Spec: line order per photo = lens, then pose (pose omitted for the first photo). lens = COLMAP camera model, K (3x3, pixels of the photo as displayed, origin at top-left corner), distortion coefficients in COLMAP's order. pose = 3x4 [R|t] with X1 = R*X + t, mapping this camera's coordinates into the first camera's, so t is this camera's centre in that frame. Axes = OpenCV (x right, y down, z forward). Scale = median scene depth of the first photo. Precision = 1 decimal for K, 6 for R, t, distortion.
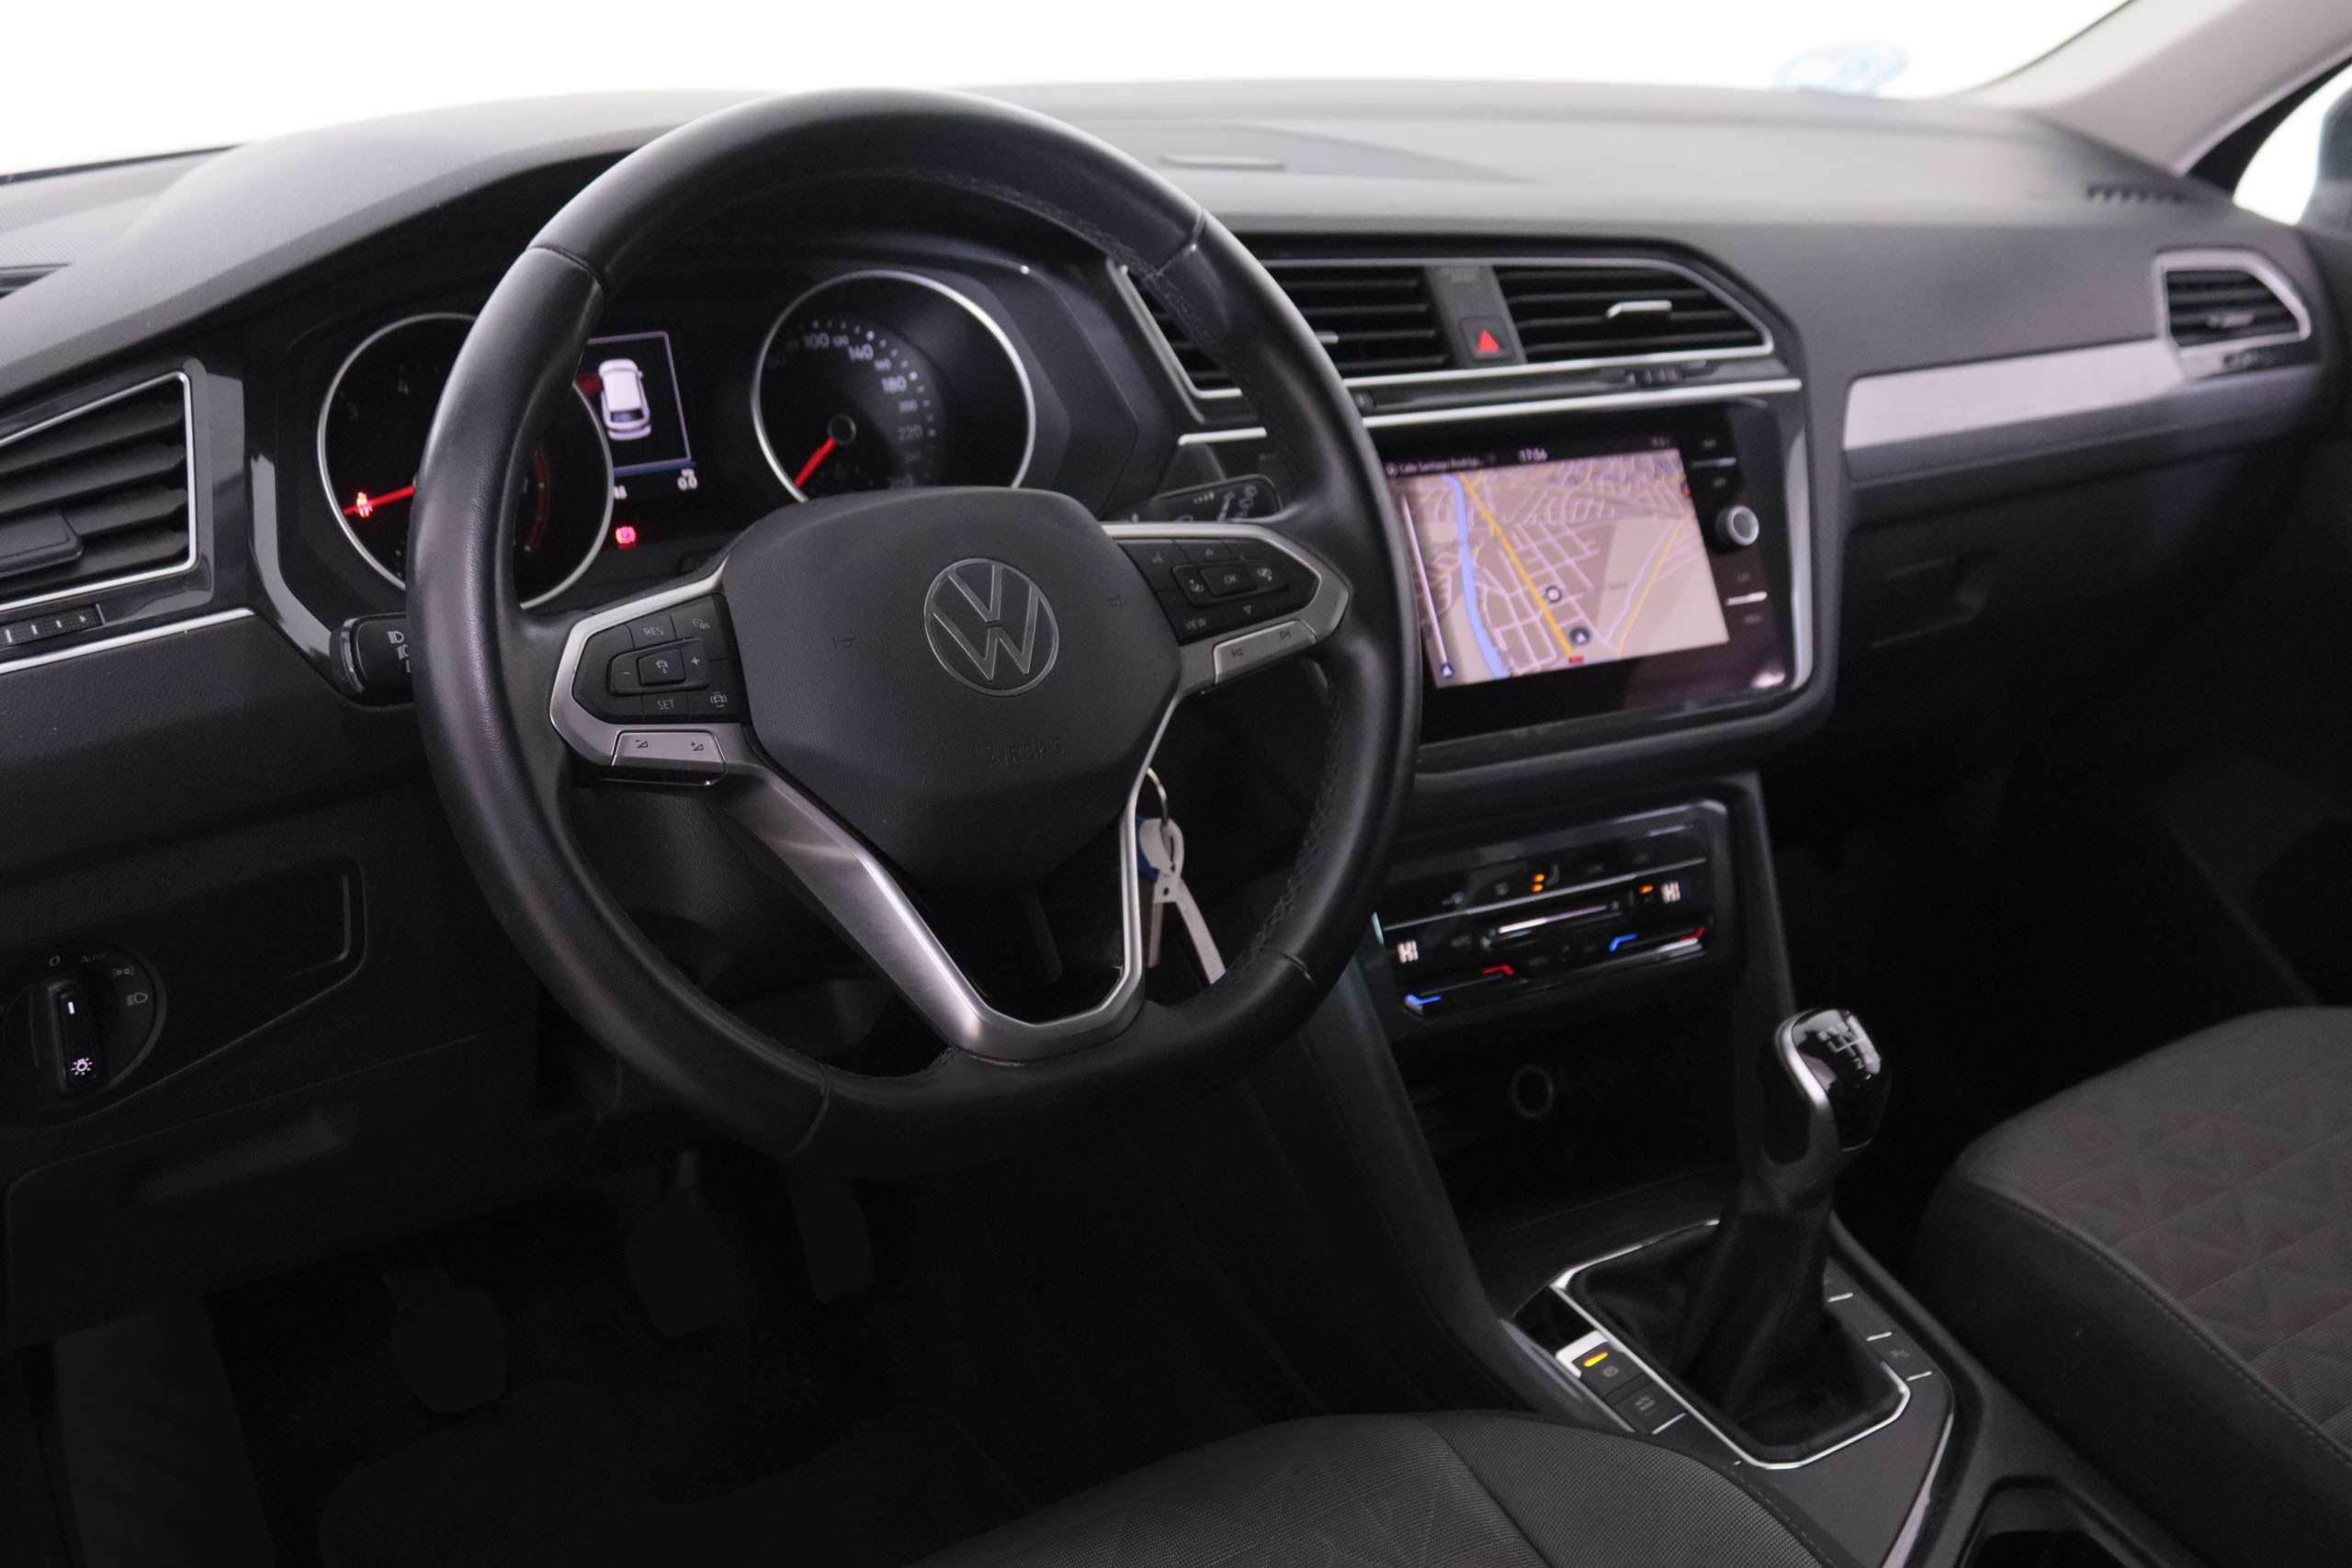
lens RADIAL K [[2467.2, 0, 1176.0], [0, 2467.2, 784.0], [0, 0, 1]] dist [-0.009778, 0.001273]
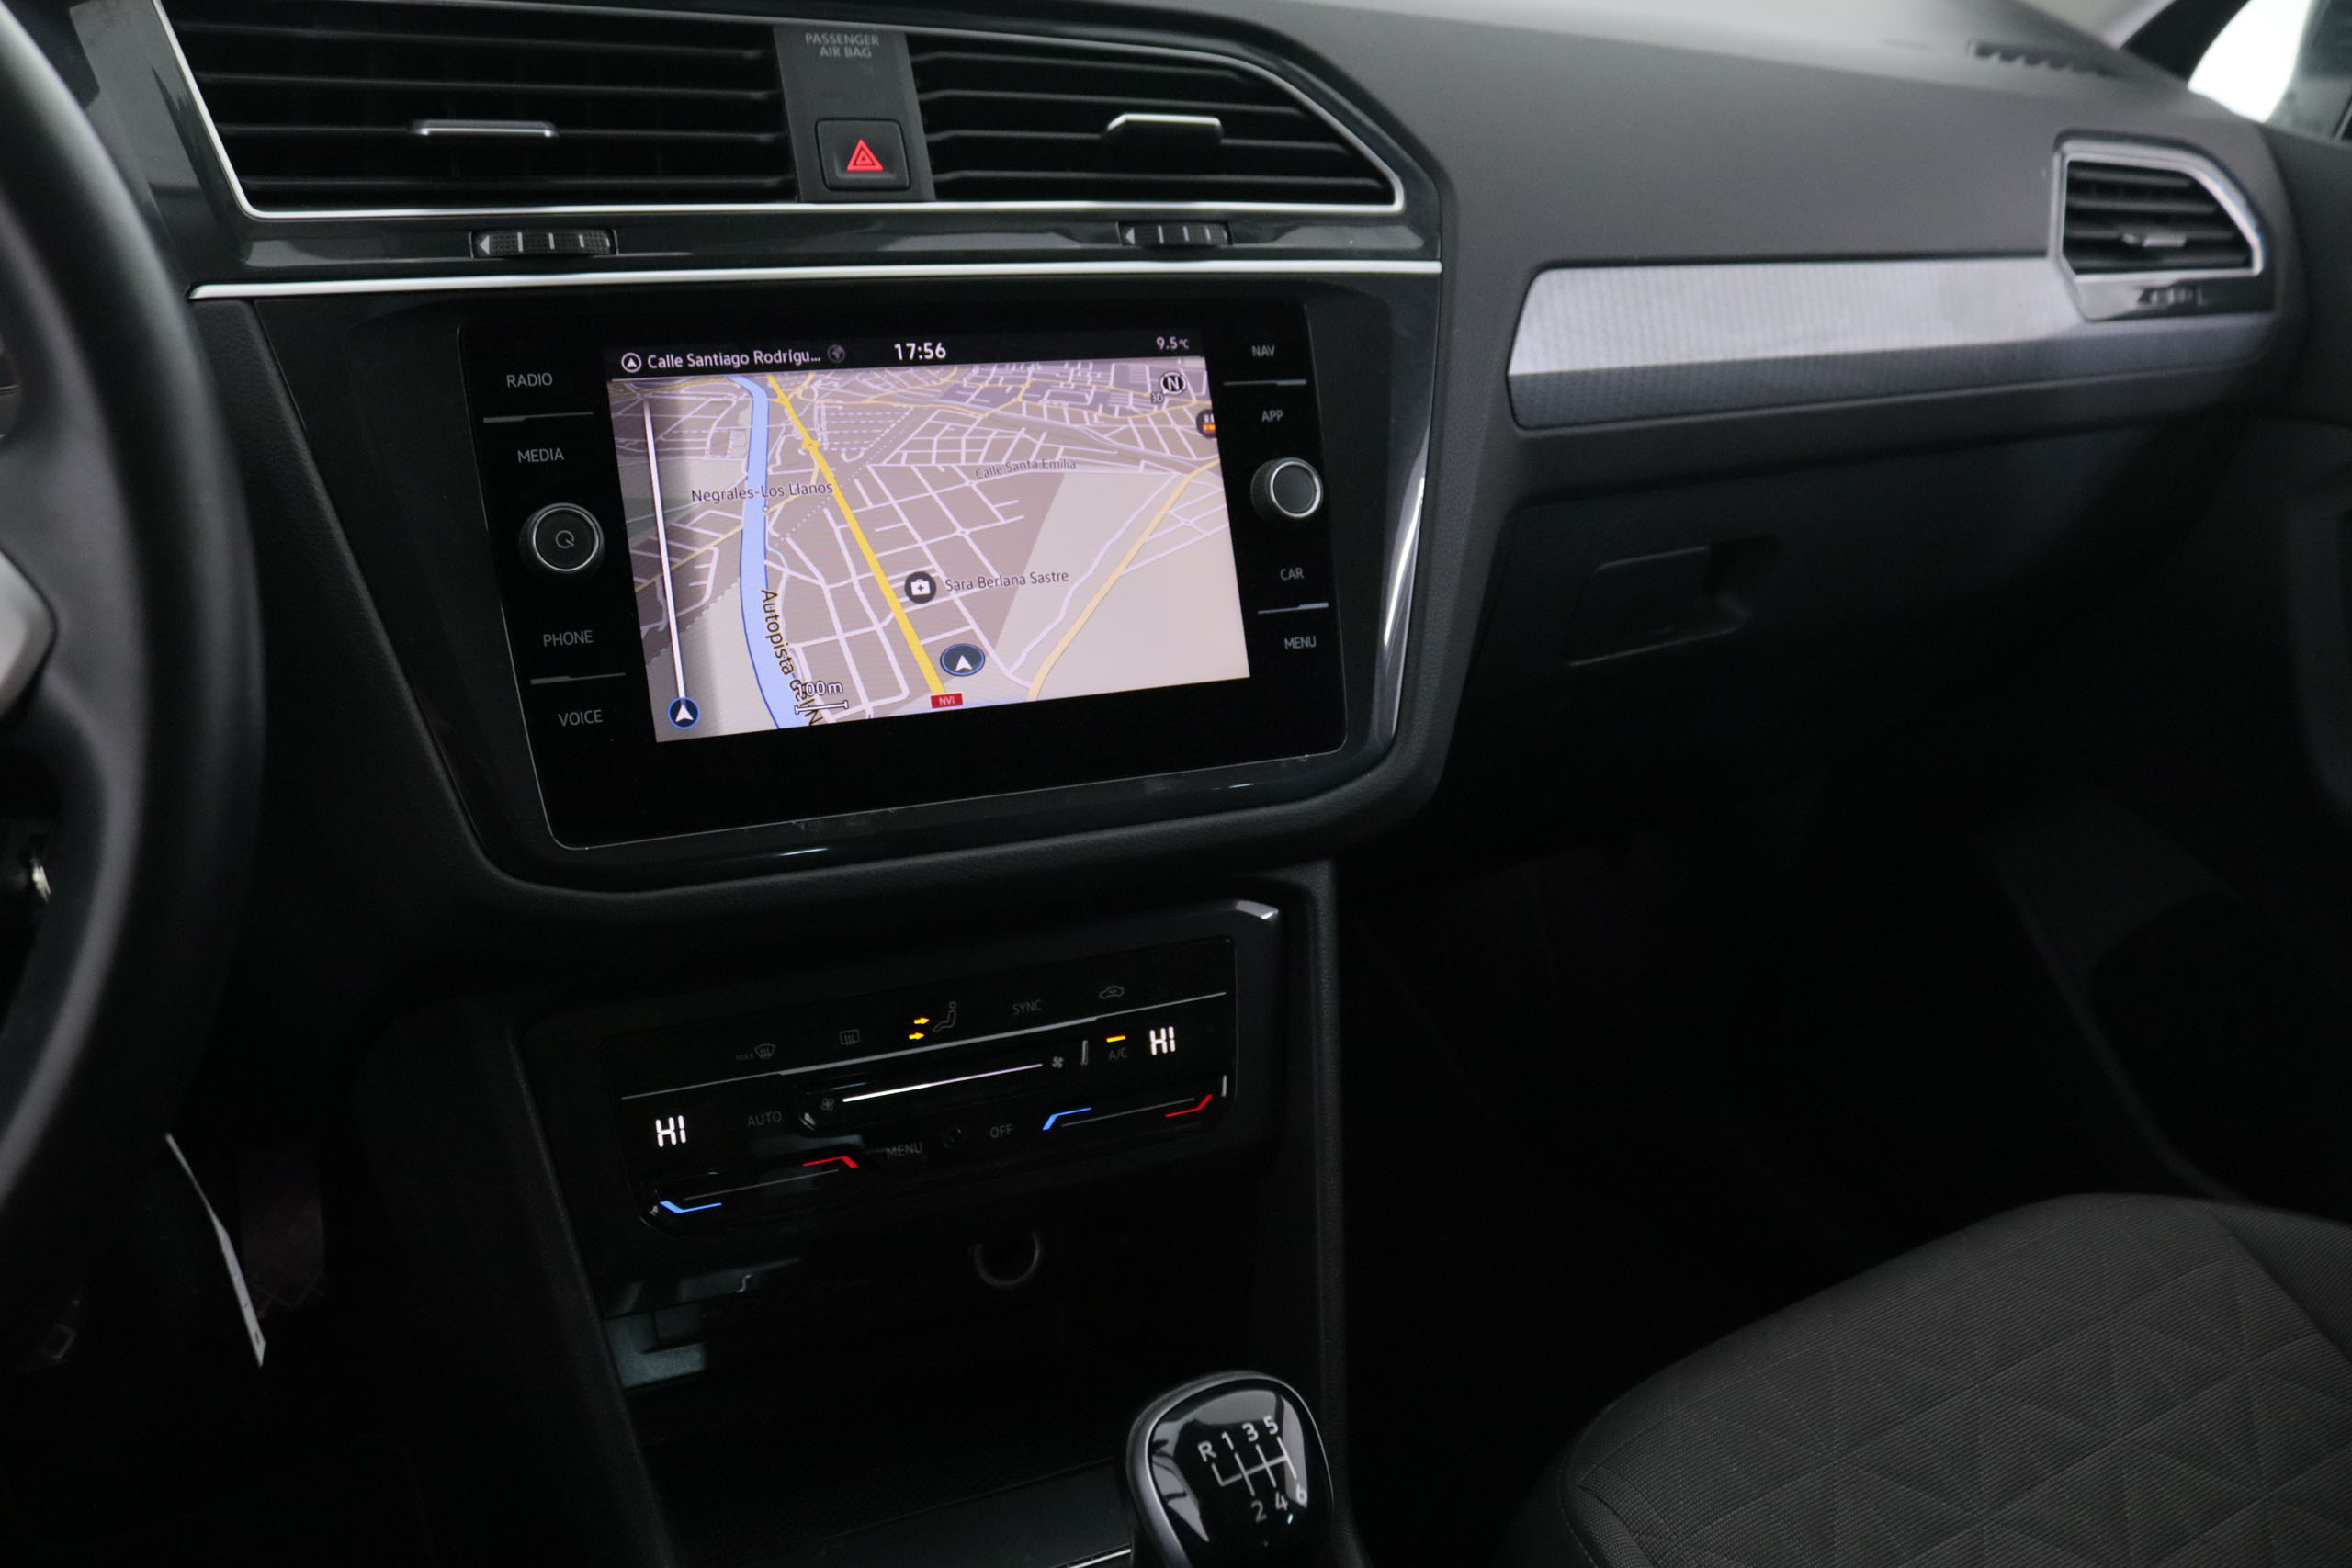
lens RADIAL K [[1981.1, 0, 1176.0], [0, 1981.1, 784.0], [0, 0, 1]] dist [-0.150338, 0.118029]
pose [[0.993644, 0.091126, -0.066084, 0.243759], [-0.083612, 0.990550, 0.108715, -0.084557], [0.075366, -0.102498, 0.991874, 0.511274]]
